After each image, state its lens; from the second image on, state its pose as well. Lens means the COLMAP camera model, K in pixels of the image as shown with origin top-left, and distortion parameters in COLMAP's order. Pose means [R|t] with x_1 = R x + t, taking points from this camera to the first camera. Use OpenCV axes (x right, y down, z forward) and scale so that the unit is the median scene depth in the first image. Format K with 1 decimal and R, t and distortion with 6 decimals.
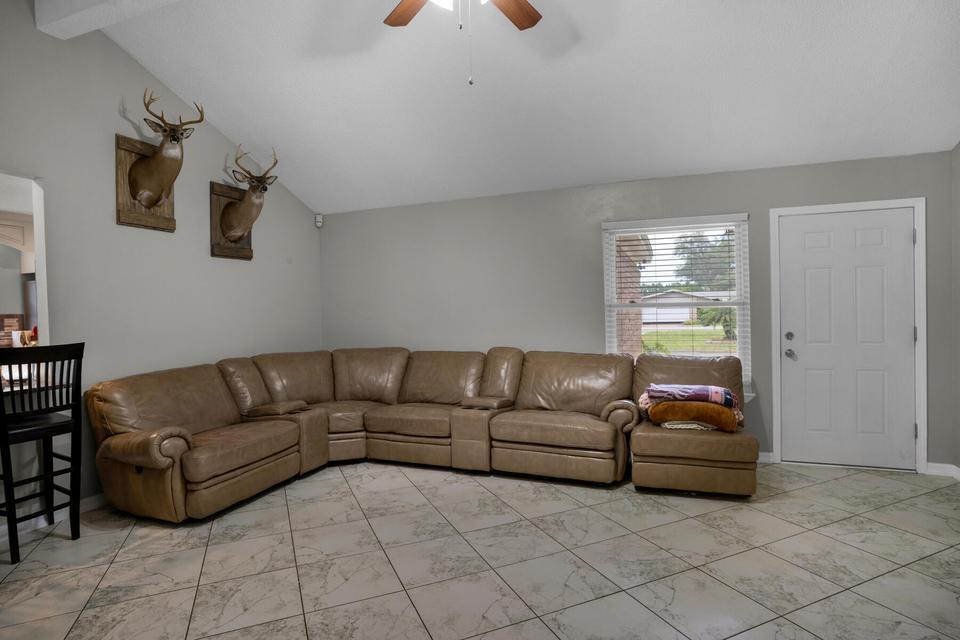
lens RADIAL K [[500.9, 0, 480.0], [0, 500.9, 320.0], [0, 0, 1]] dist [-0.044052, 0.000605]
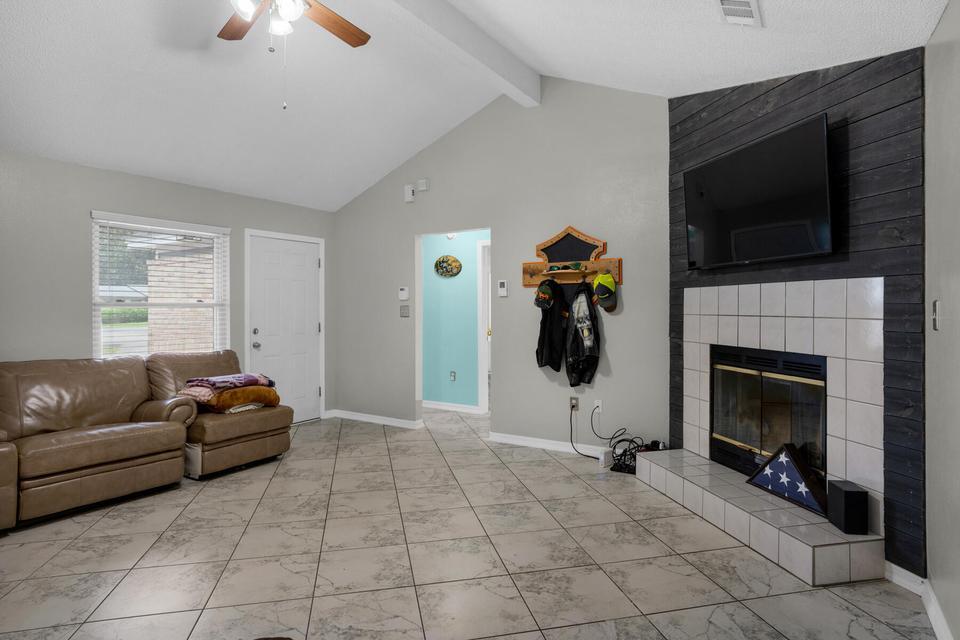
lens RADIAL K [[544.0, 0, 462.9], [0, 544.0, 318.0], [0, 0, 1]] dist [-0.000137, -0.000071]
pose [[0.217906, 0.000751, 0.975969, -0.669821], [0.010176, 0.999944, -0.003042, 0.008125], [-0.975917, 0.010595, 0.217887, 0.193222]]
